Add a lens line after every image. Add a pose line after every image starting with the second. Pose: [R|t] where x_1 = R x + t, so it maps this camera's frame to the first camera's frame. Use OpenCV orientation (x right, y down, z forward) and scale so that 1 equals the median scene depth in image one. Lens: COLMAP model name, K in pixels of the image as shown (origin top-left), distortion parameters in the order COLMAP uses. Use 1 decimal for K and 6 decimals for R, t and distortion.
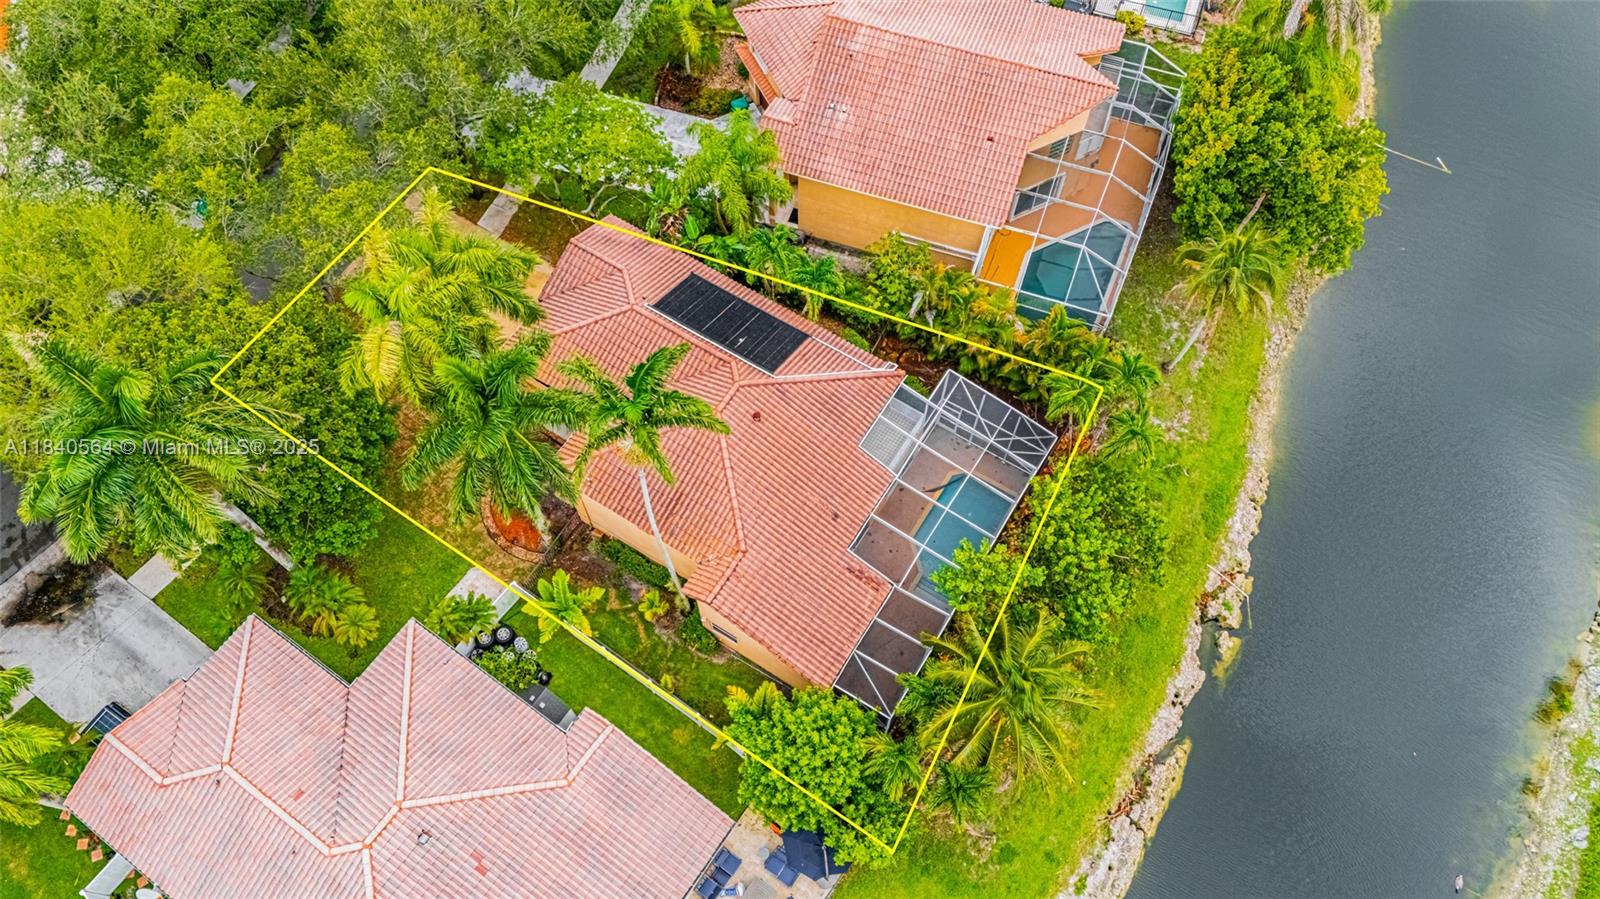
lens RADIAL K [[1190.9, 0, 805.8], [0, 1190.9, 446.4], [0, 0, 1]] dist [0.056732, -0.059428]
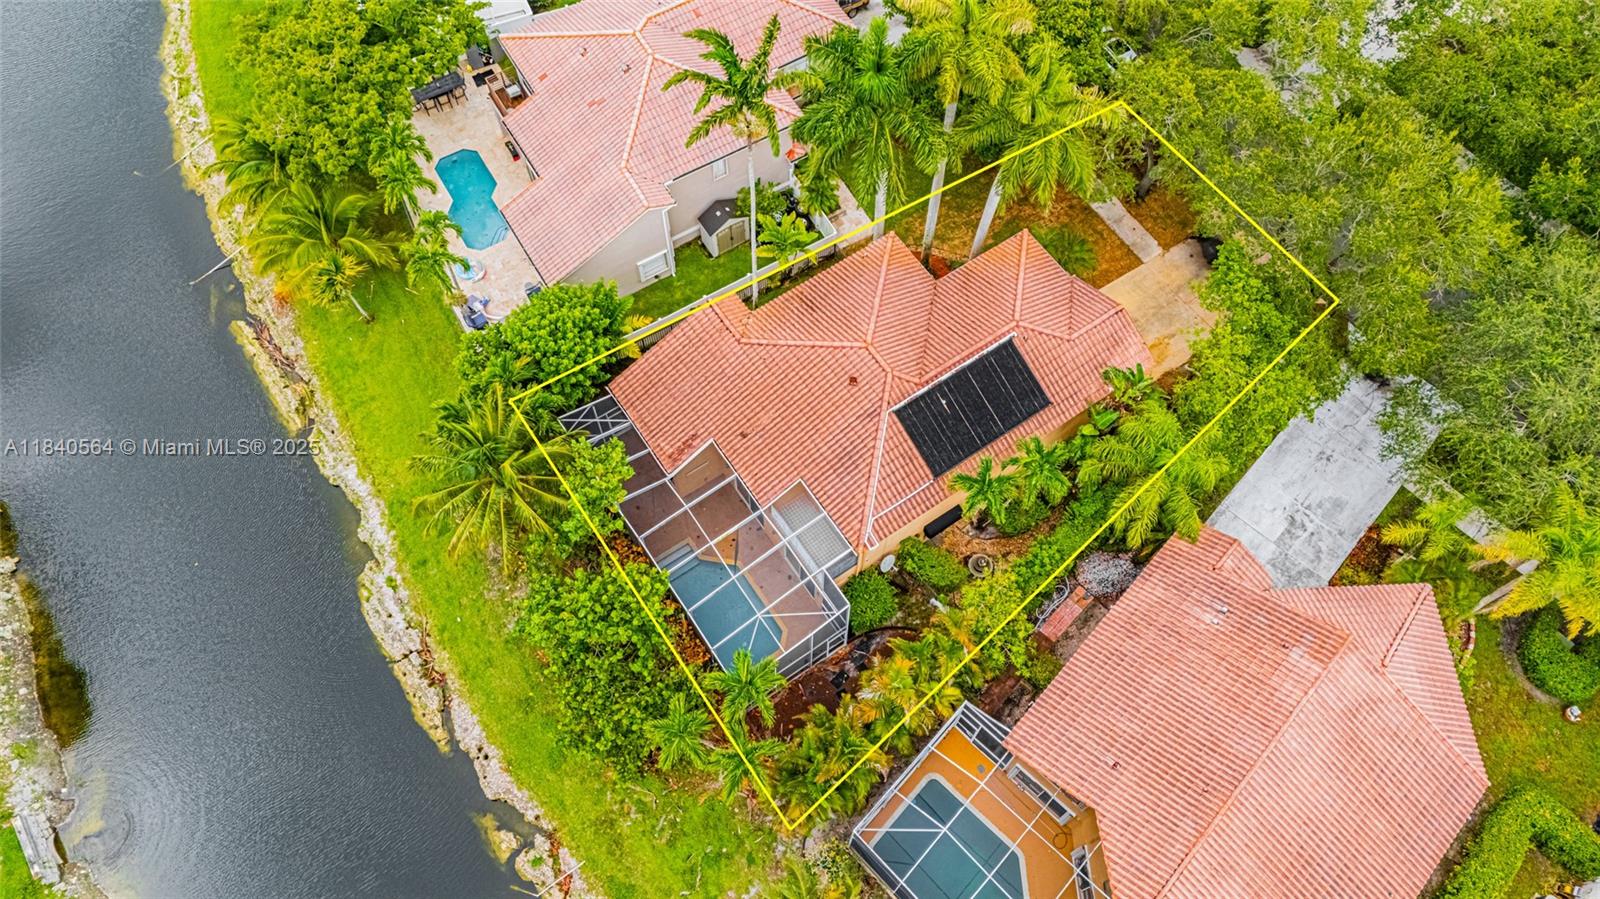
lens RADIAL K [[1190.9, 0, 810.1], [0, 1190.9, 446.3], [0, 0, 1]] dist [0.056732, -0.059428]
pose [[-0.401422, 0.818675, -0.410649, 0.404941], [-0.828788, -0.133852, 0.543317, -0.513897], [0.389834, 0.558440, 0.732239, 0.255666]]
